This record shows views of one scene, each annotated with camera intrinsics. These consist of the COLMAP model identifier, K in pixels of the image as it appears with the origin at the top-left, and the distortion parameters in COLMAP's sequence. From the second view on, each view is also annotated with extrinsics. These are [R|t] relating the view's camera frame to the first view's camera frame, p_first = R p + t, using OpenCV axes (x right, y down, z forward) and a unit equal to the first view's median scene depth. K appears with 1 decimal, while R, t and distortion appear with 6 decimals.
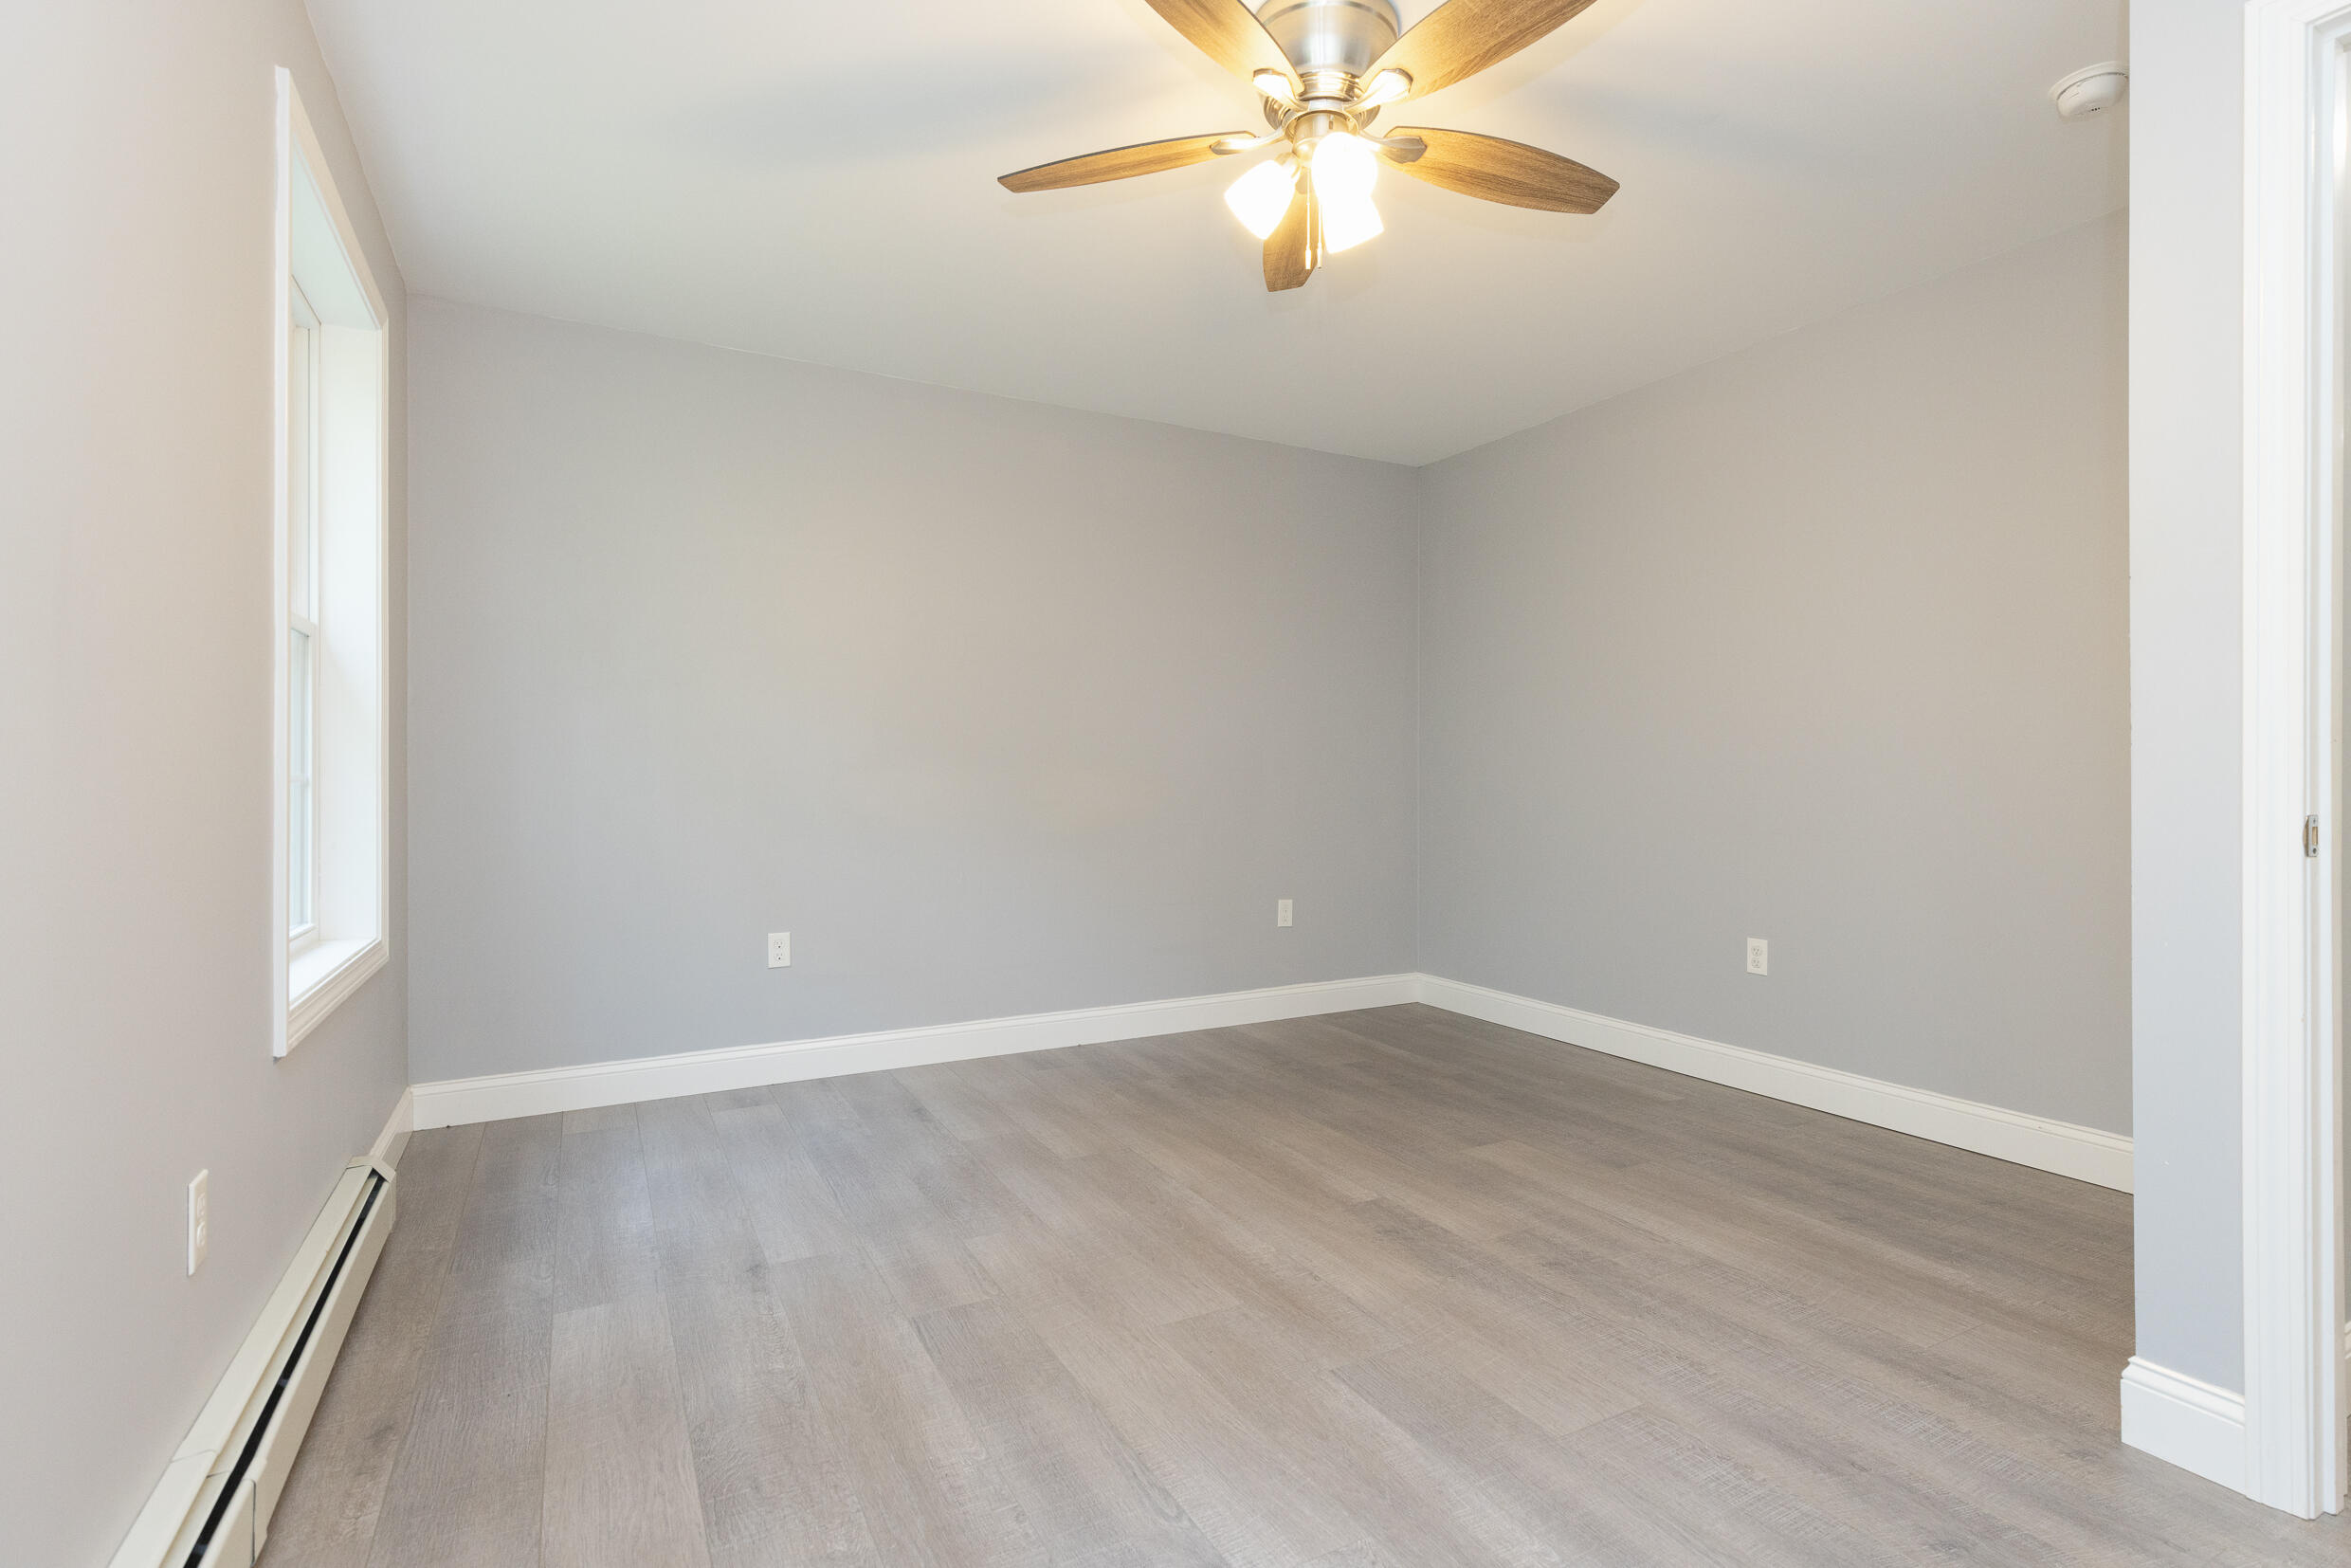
lens RADIAL K [[1092.6, 0, 1173.8], [0, 1092.6, 783.6], [0, 0, 1]] dist [0.013174, -0.001578]
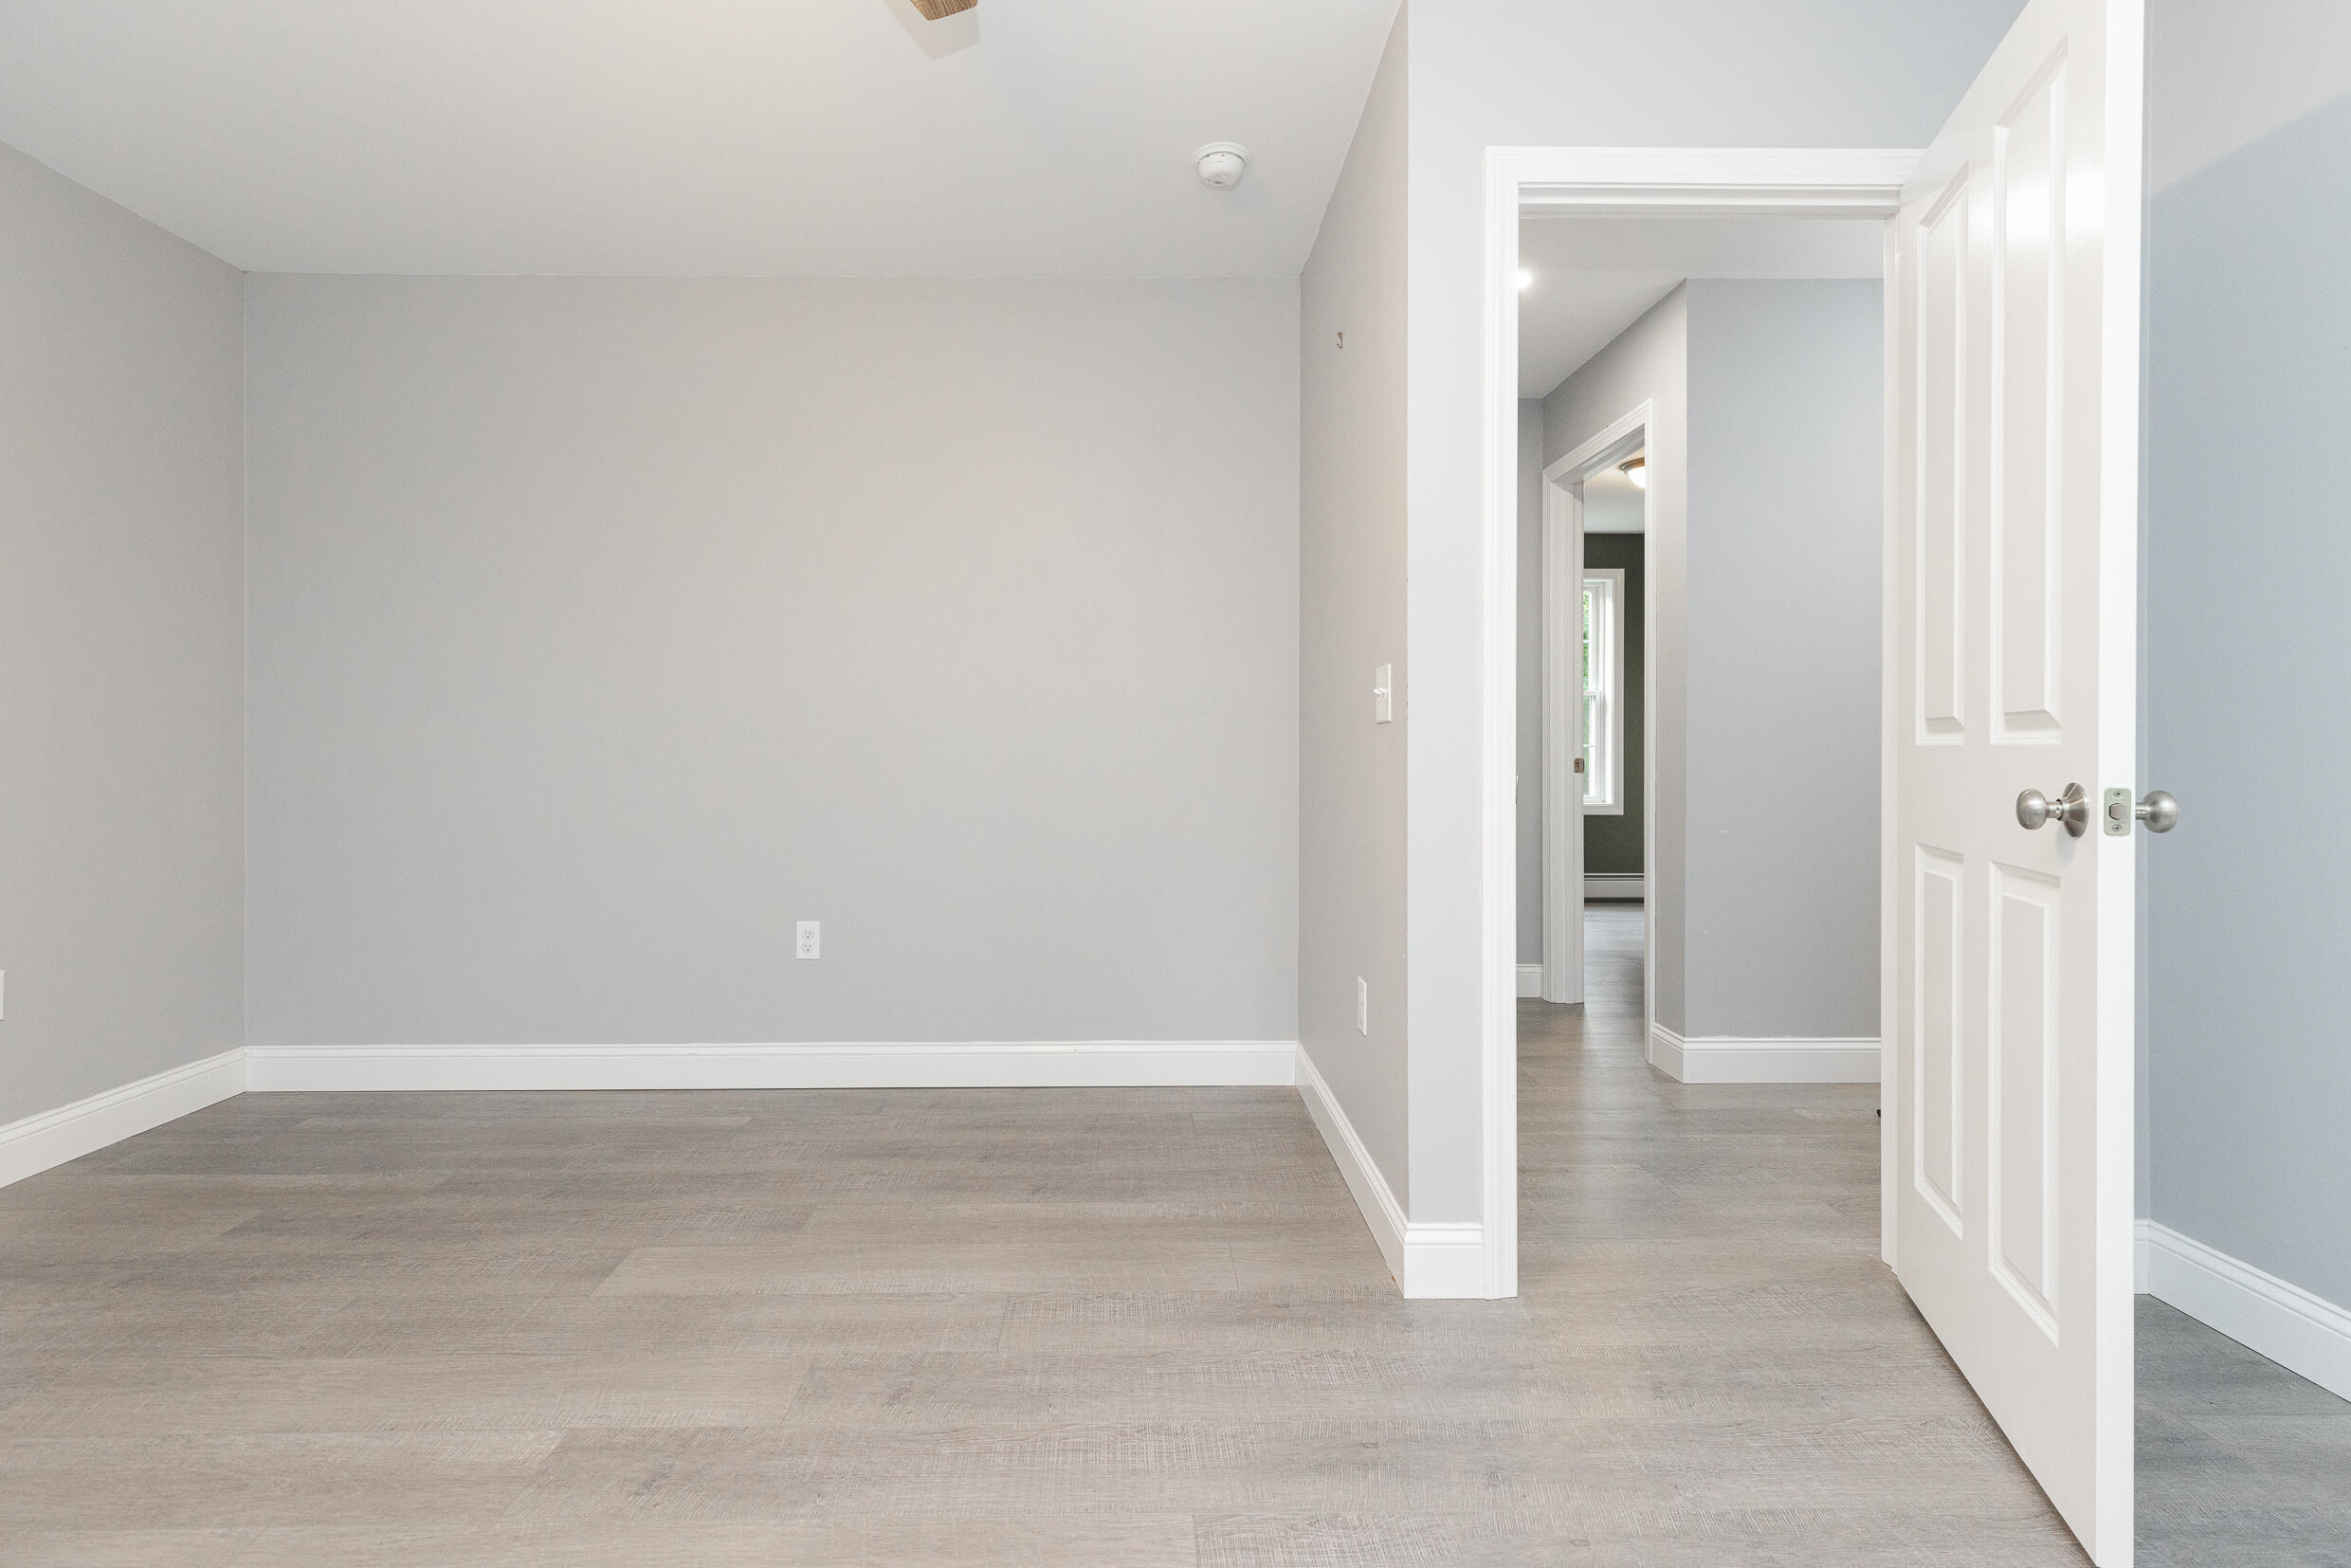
lens RADIAL K [[1092.6, 0, 1167.2], [0, 1092.6, 770.3], [0, 0, 1]] dist [0.013174, -0.001578]
pose [[0.471012, -0.013148, 0.882029, -0.180313], [0.005021, 0.999913, 0.012224, 0.008625], [-0.882112, -0.001329, 0.471037, 0.416629]]
